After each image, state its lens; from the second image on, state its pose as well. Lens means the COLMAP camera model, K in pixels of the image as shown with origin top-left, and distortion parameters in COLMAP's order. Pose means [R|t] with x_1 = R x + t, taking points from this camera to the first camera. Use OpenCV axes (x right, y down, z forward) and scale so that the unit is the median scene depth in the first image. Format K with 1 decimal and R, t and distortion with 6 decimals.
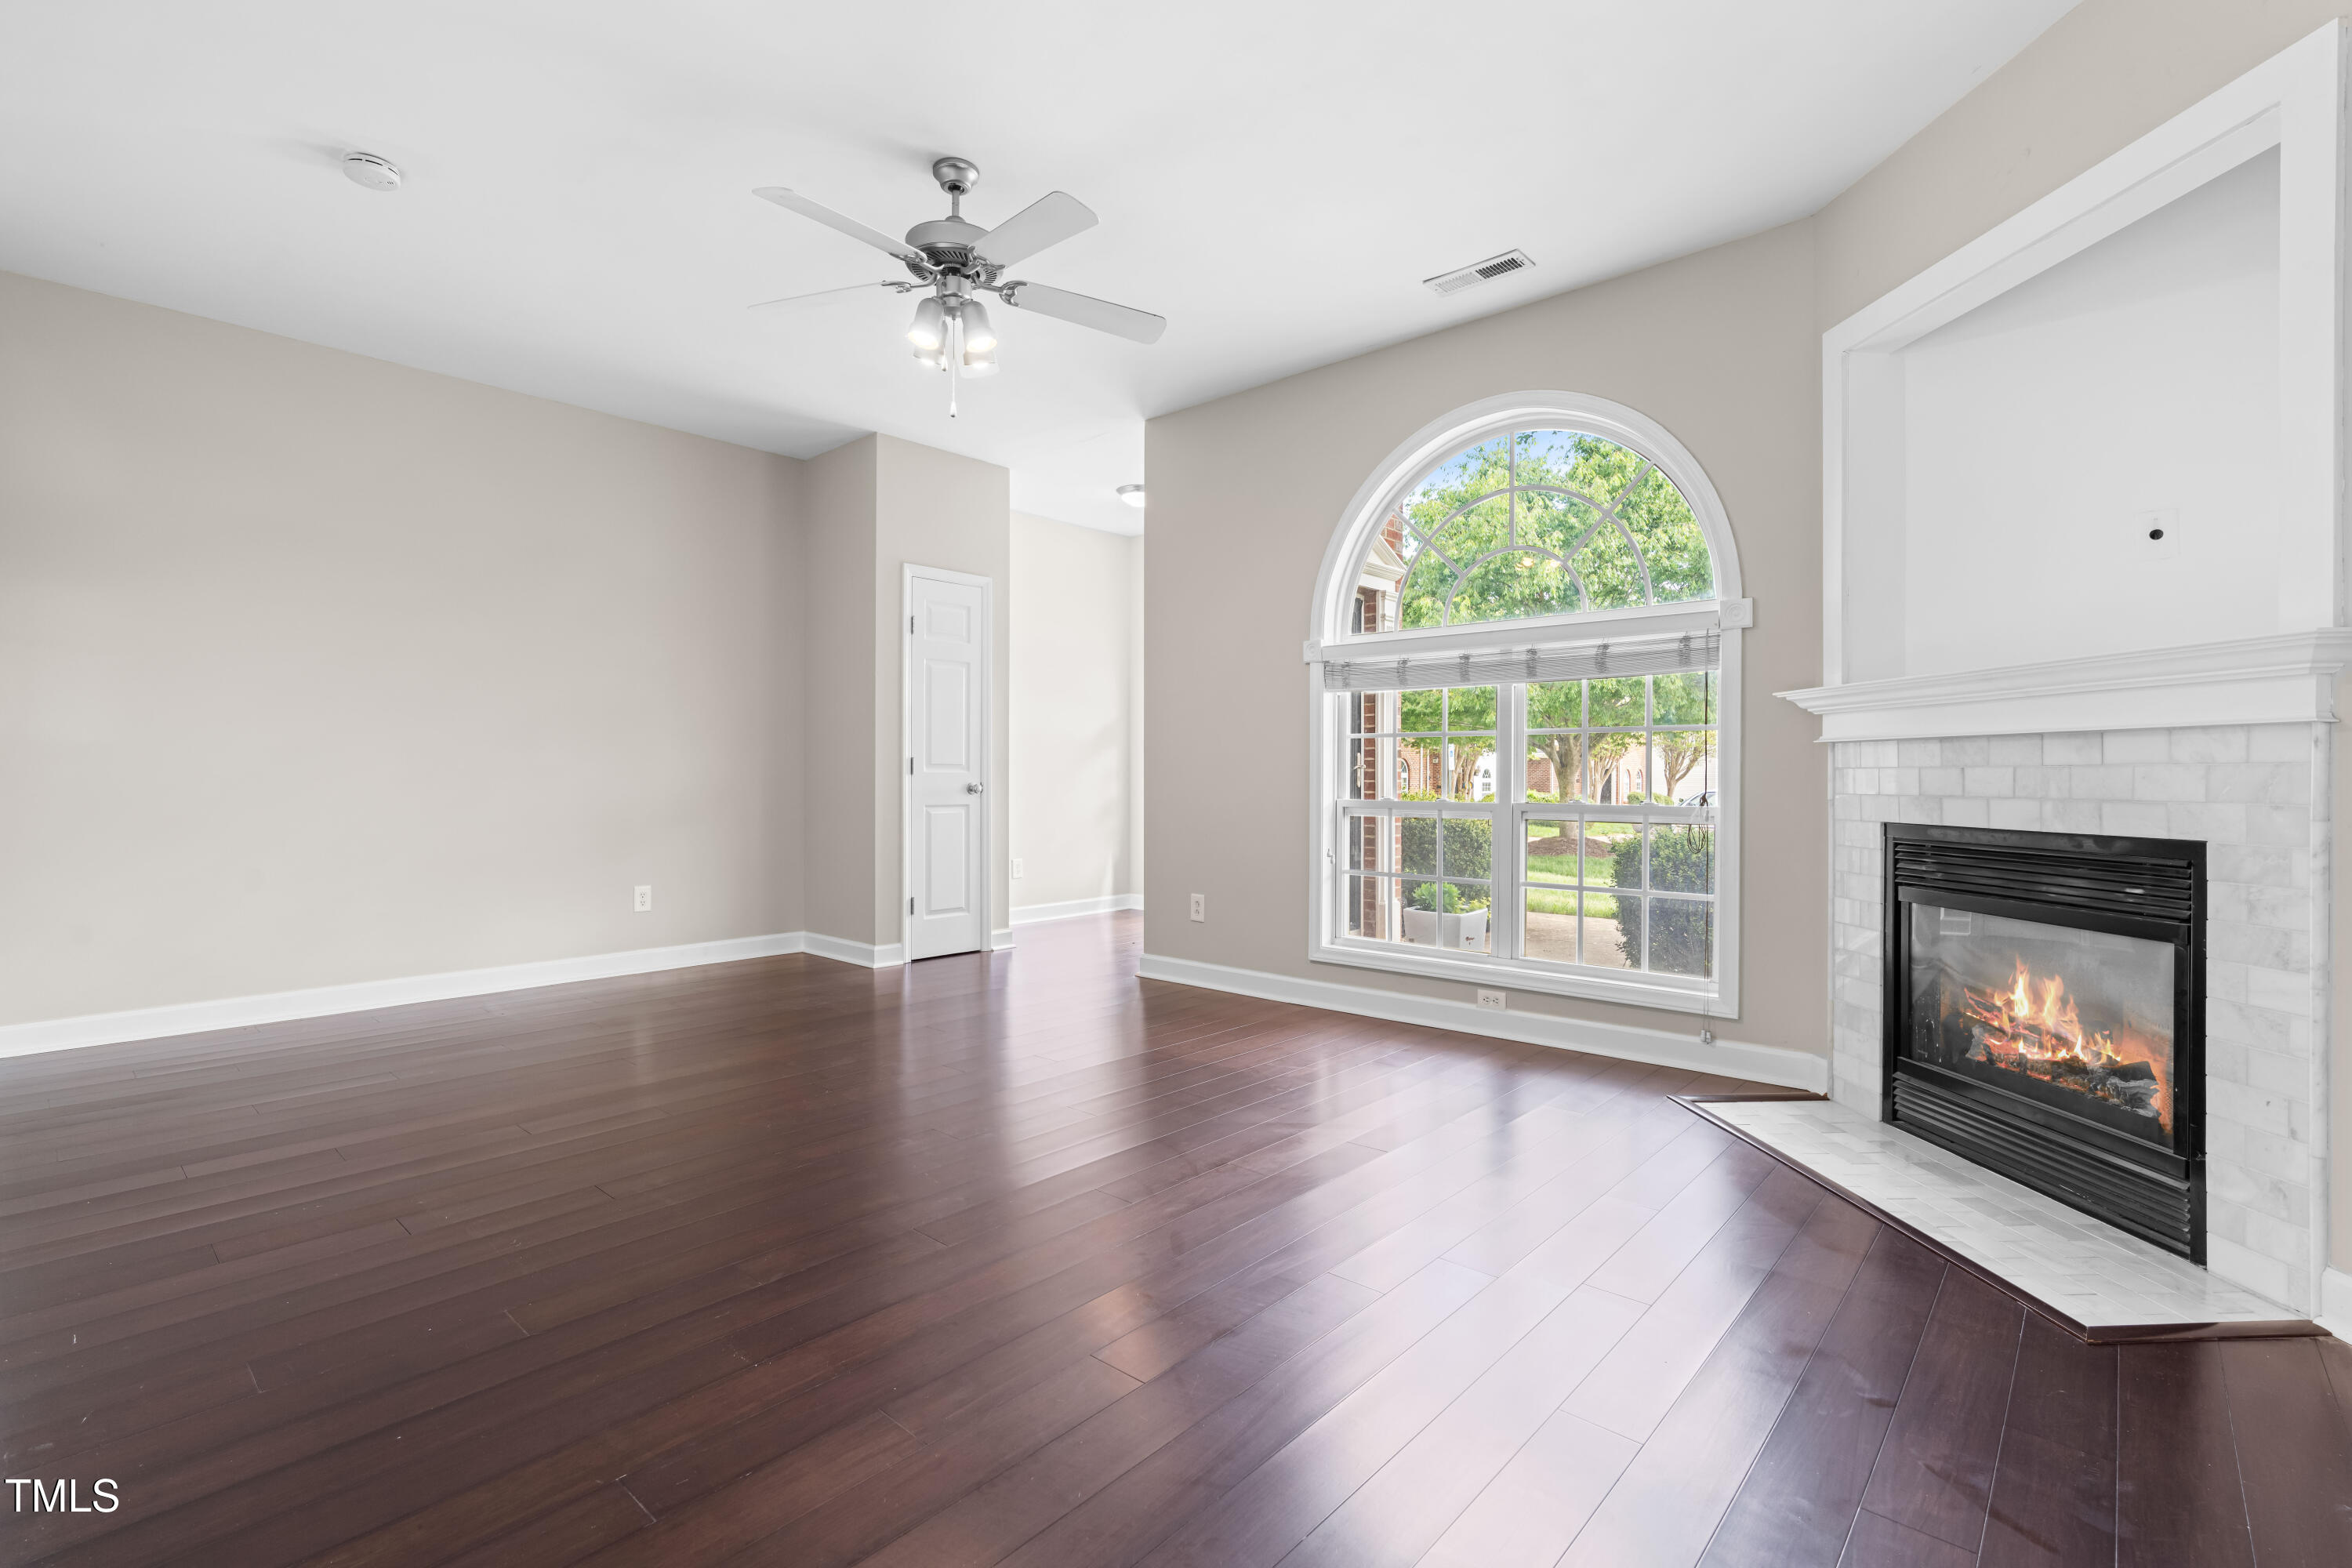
lens RADIAL K [[1056.4, 0, 1182.7], [0, 1056.4, 781.2], [0, 0, 1]] dist [-0.008267, 0.001383]
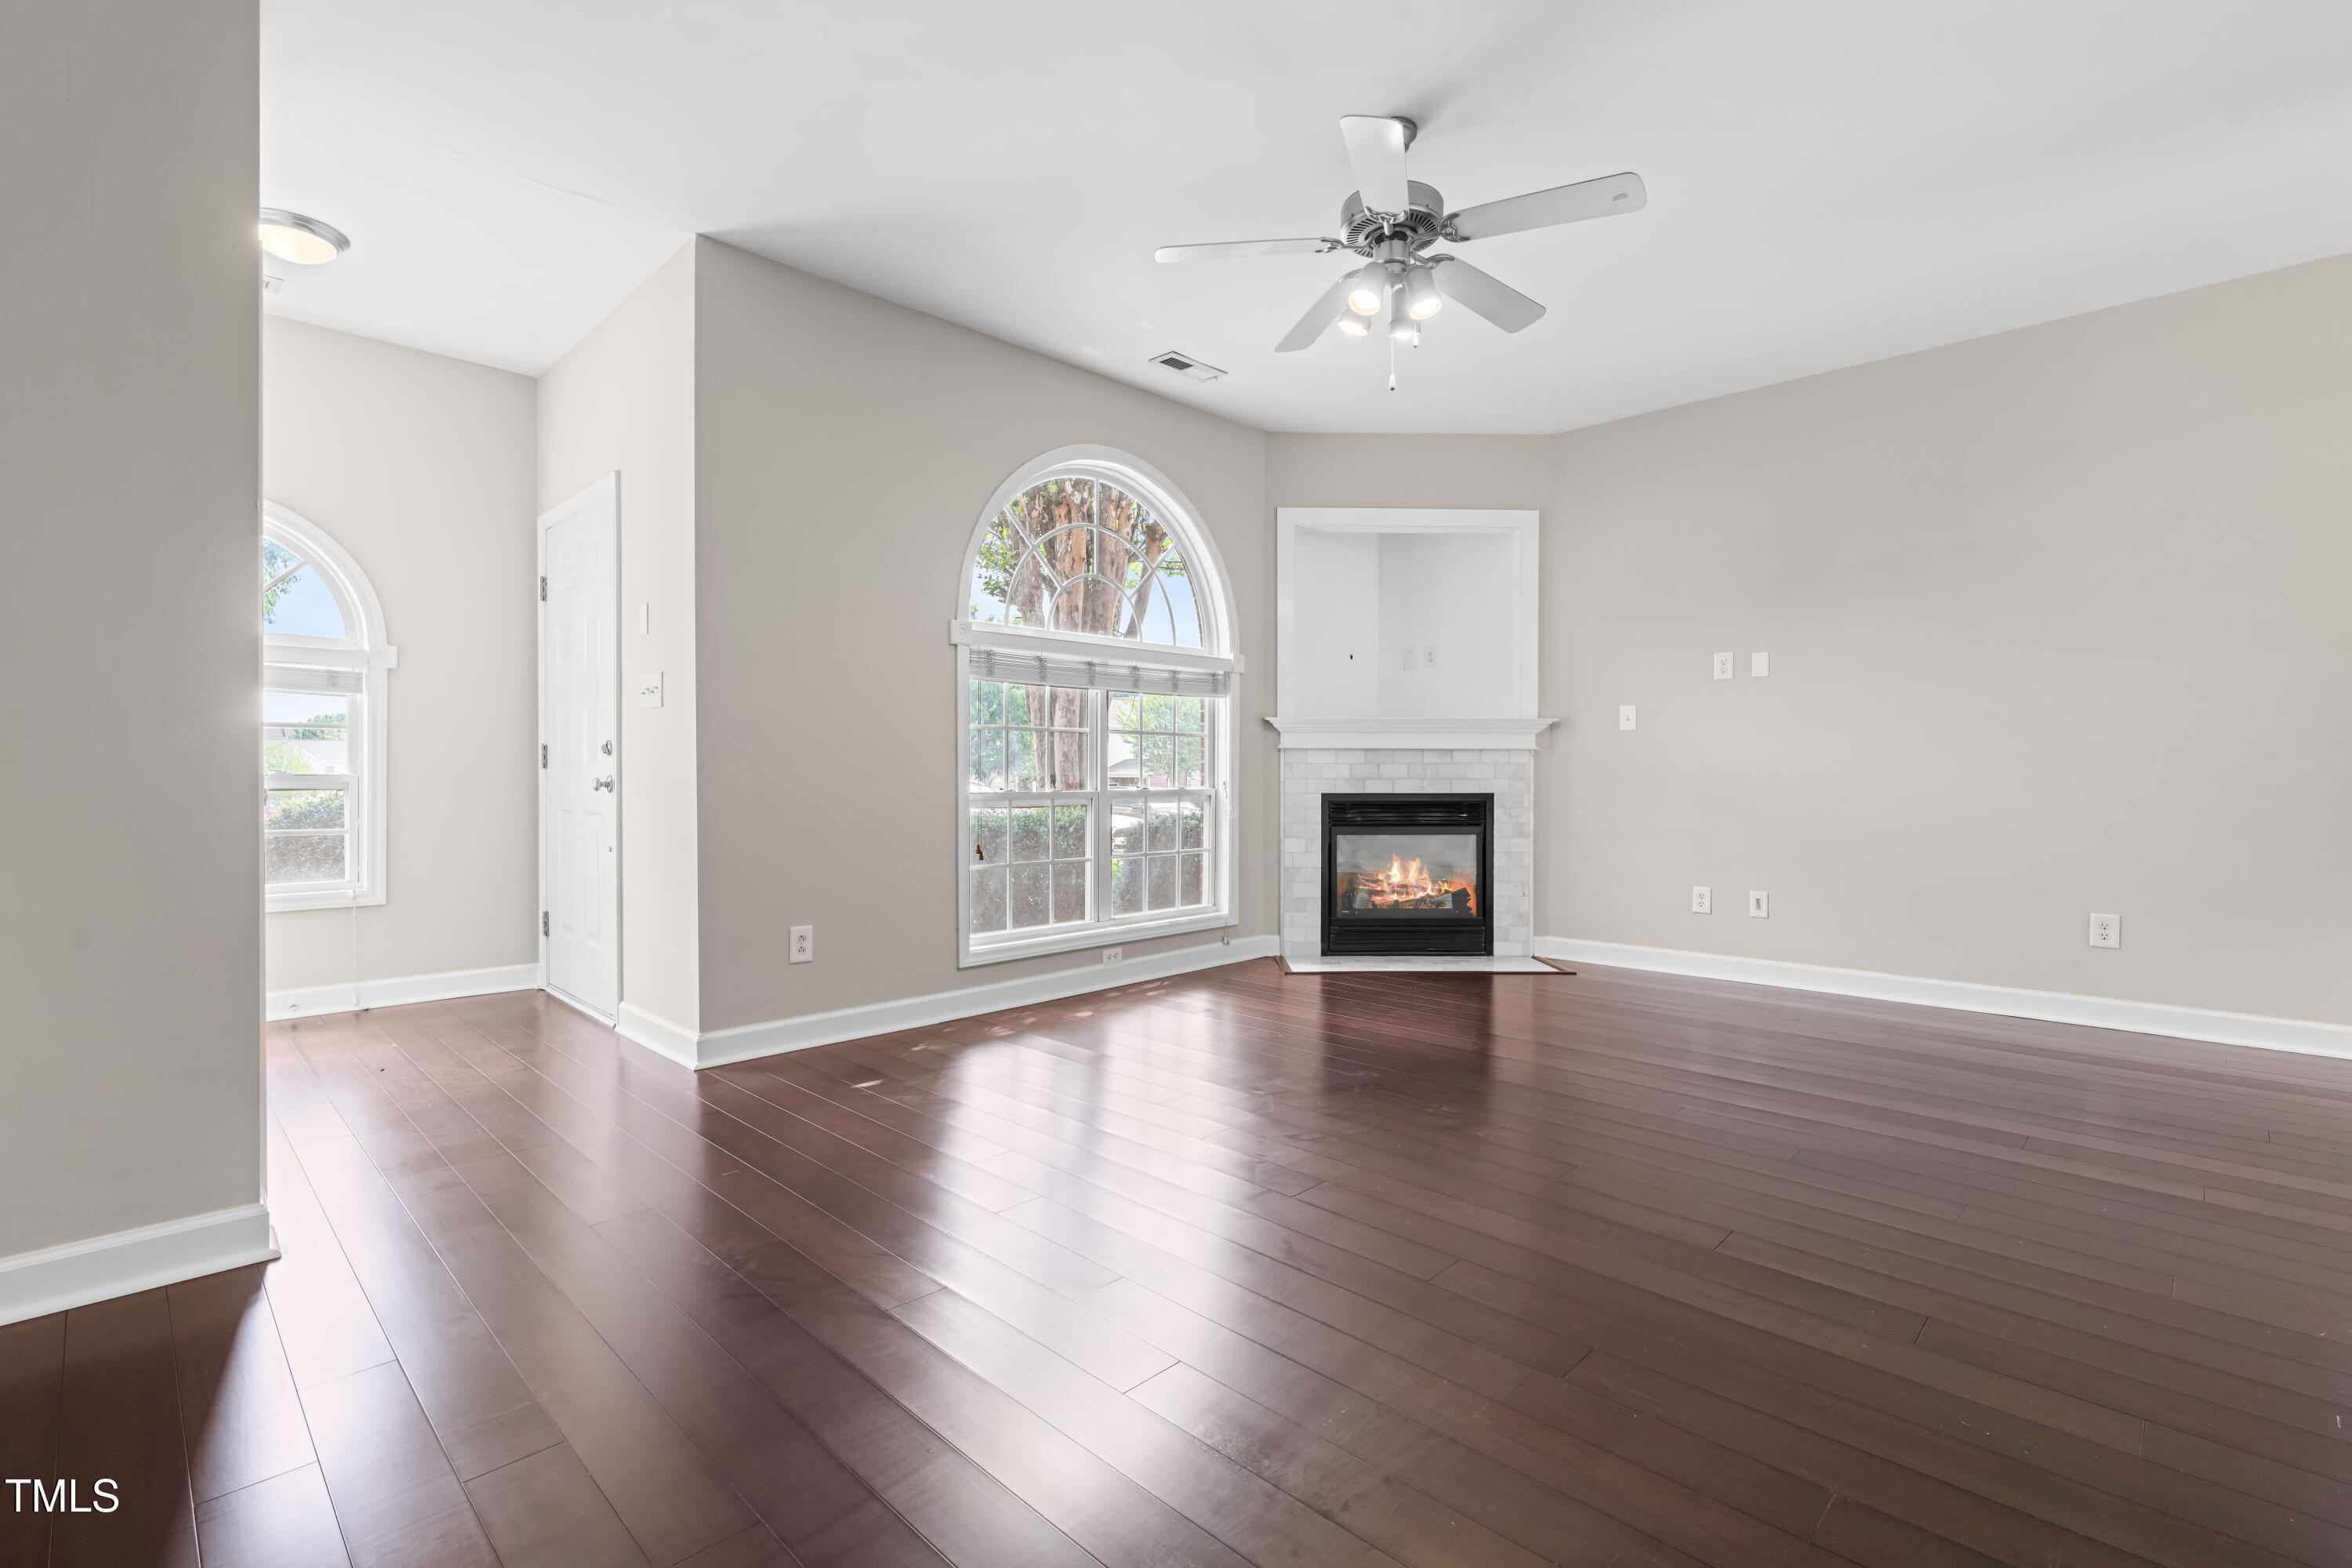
lens RADIAL K [[1056.4, 0, 1179.3], [0, 1056.4, 785.9], [0, 0, 1]] dist [-0.008267, 0.001383]
pose [[0.058052, -0.016890, 0.998171, -1.313335], [0.004764, 0.999850, 0.016641, -0.006624], [-0.998302, 0.003789, 0.058123, 1.265130]]
